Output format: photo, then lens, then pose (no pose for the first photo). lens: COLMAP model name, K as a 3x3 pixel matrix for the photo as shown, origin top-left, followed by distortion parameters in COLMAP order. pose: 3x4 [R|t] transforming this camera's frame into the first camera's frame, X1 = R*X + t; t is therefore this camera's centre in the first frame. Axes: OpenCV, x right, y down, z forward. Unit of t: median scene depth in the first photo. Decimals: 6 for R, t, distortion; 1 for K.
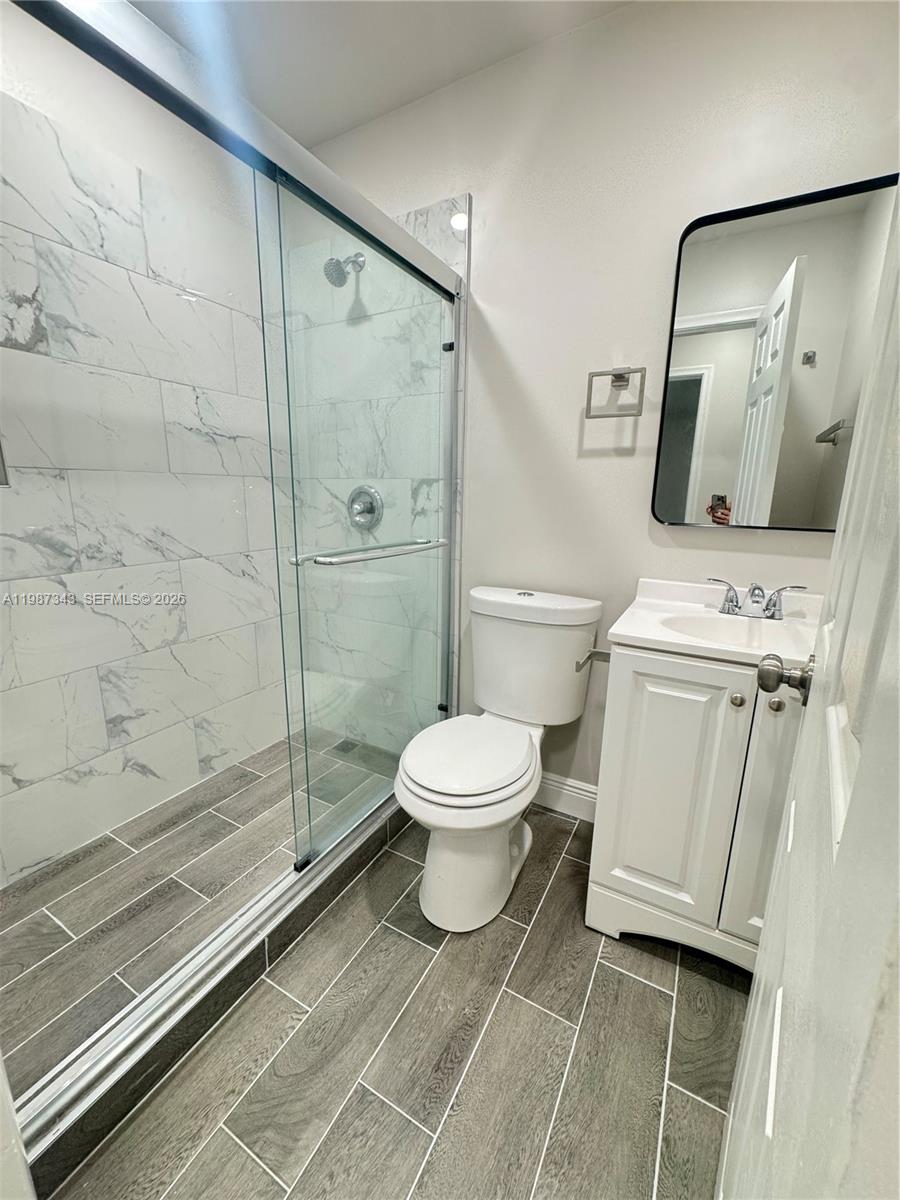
lens RADIAL K [[477.6, 0, 452.5], [0, 477.6, 598.9], [0, 0, 1]] dist [-0.001813, 0.000382]
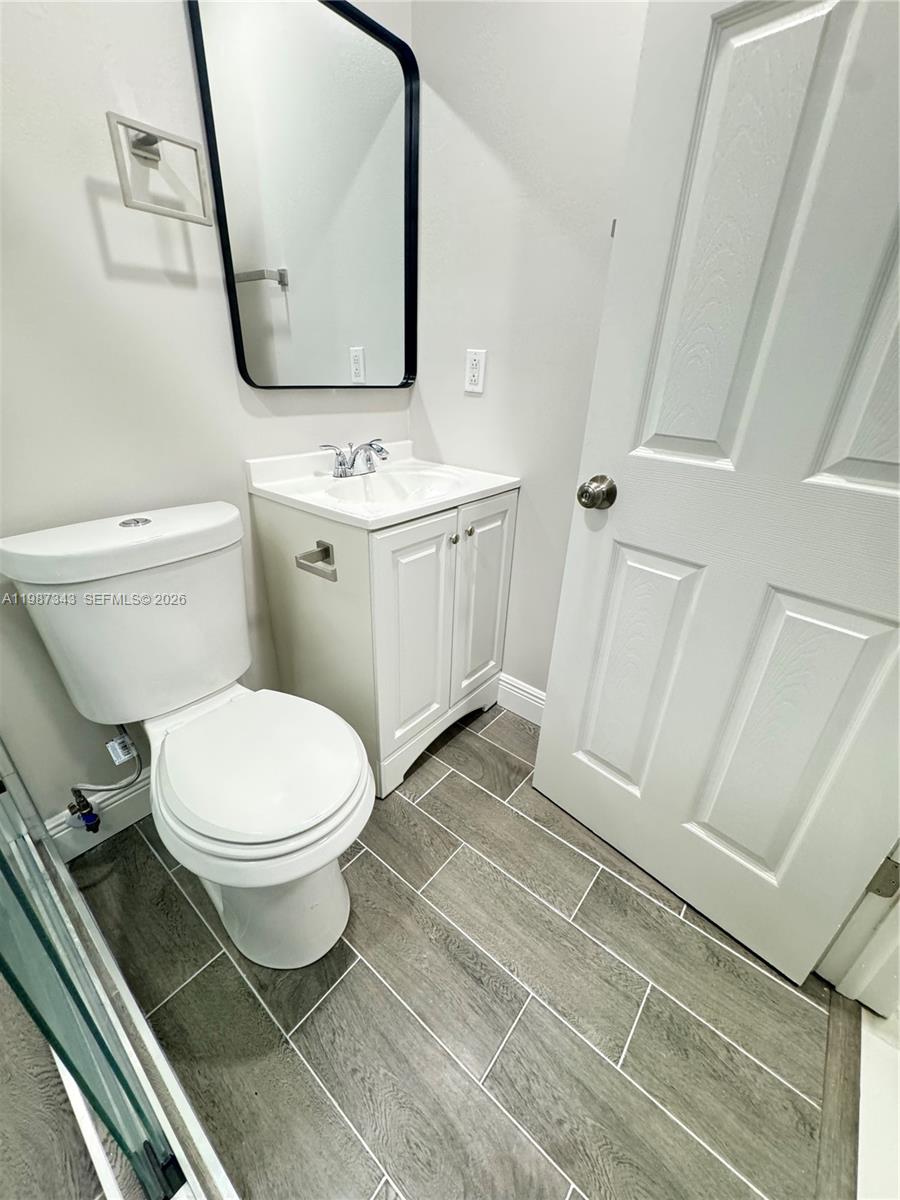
lens RADIAL K [[477.6, 0, 449.9], [0, 477.6, 598.4], [0, 0, 1]] dist [-0.001813, 0.000382]
pose [[0.185918, -0.441848, 0.877613, -0.479907], [0.182126, 0.893205, 0.411115, -0.137337], [-0.965539, 0.083402, 0.246535, 0.626035]]
